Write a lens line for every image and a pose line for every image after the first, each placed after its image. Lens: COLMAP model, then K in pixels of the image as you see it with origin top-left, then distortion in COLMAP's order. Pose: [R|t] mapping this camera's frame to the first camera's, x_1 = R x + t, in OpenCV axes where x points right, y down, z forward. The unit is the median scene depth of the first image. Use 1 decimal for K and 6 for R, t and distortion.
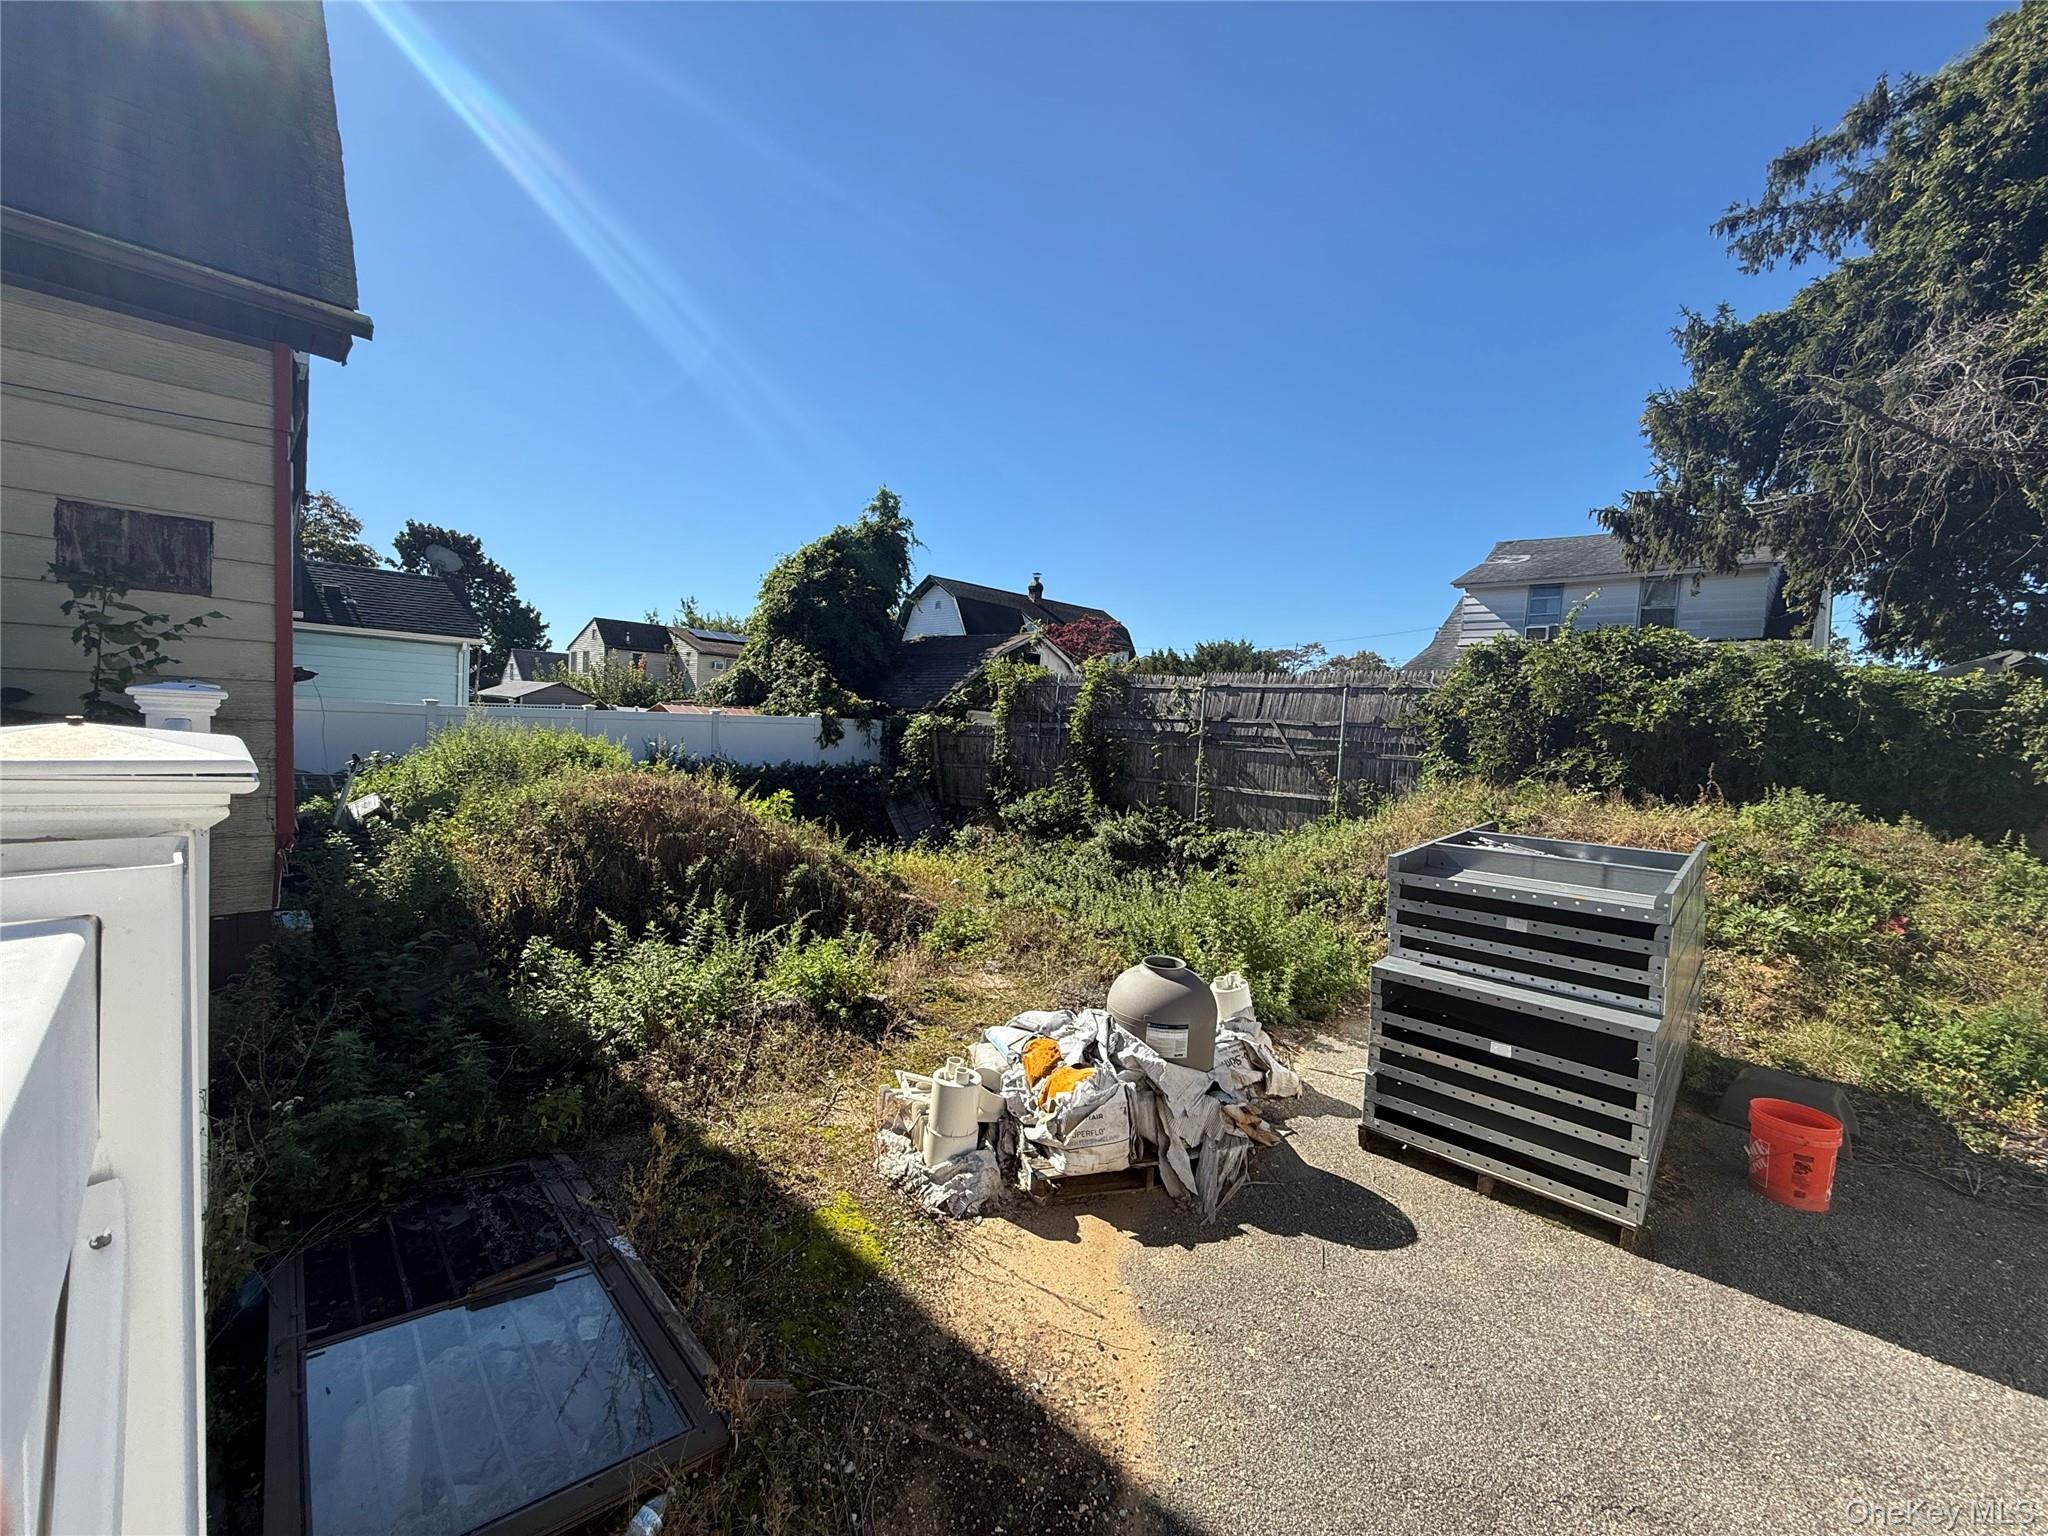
lens RADIAL K [[820.9, 0, 1024.0], [0, 820.9, 762.5], [0, 0, 1]] dist [0.002752, 0.000567]
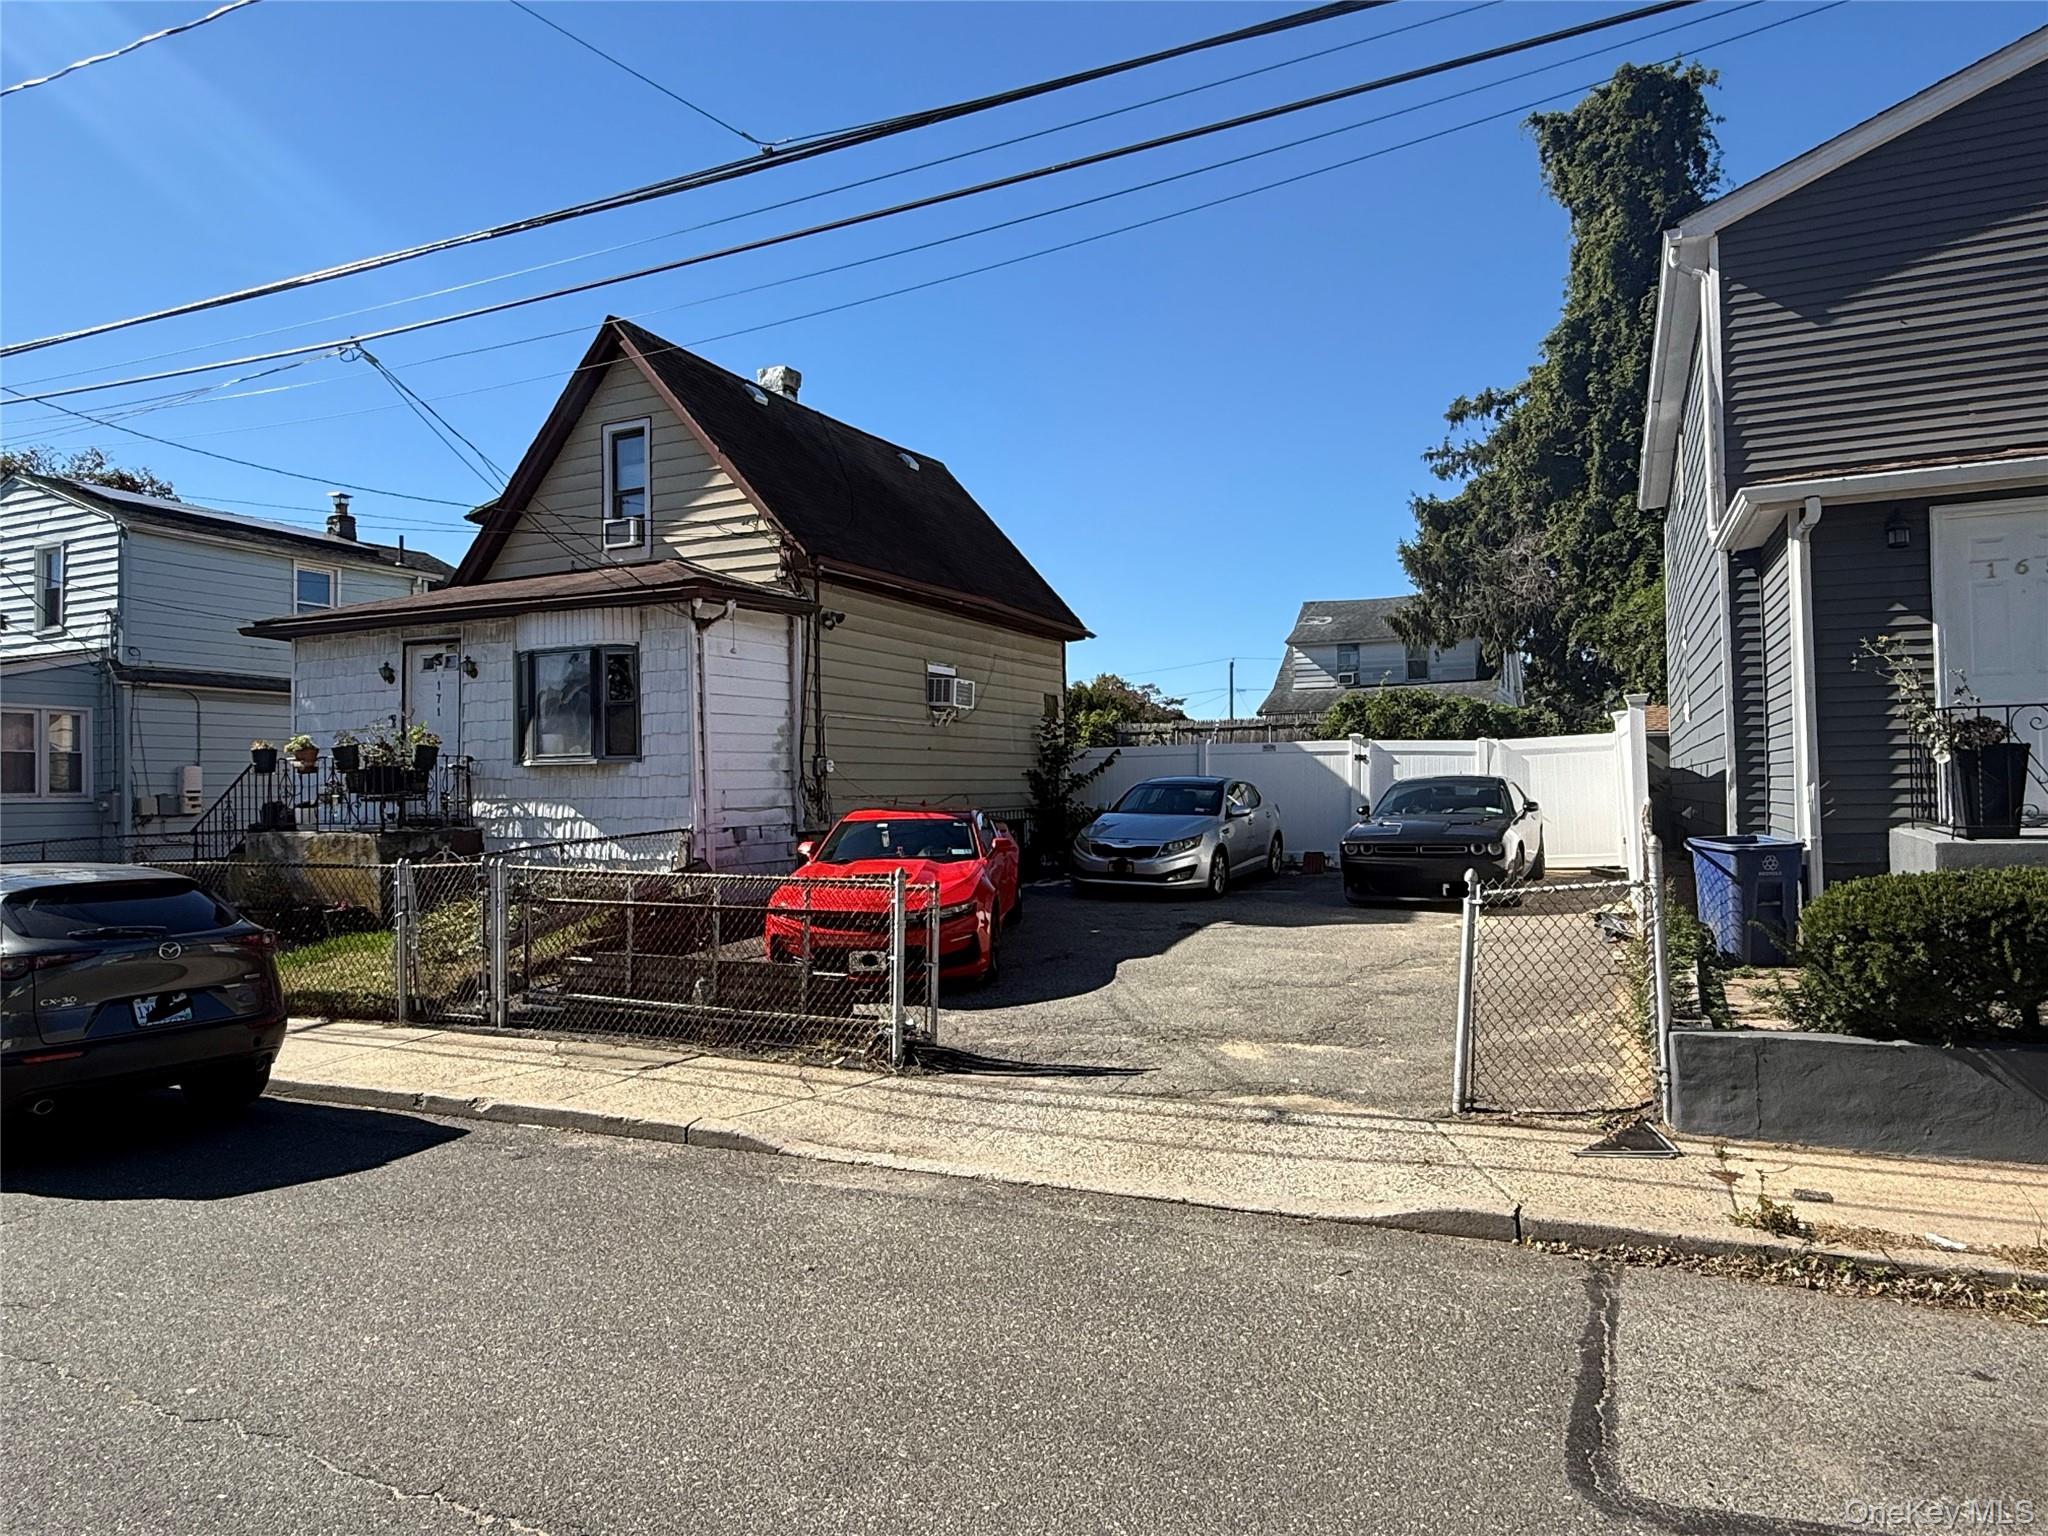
lens RADIAL K [[1302.9, 0, 1022.6], [0, 1302.9, 765.4], [0, 0, 1]] dist [0.000507, -0.000189]
pose [[0.935568, -0.061656, 0.347722, -0.981082], [0.085326, 0.994934, -0.053160, 0.085663], [-0.342682, 0.079404, 0.936090, -1.275441]]
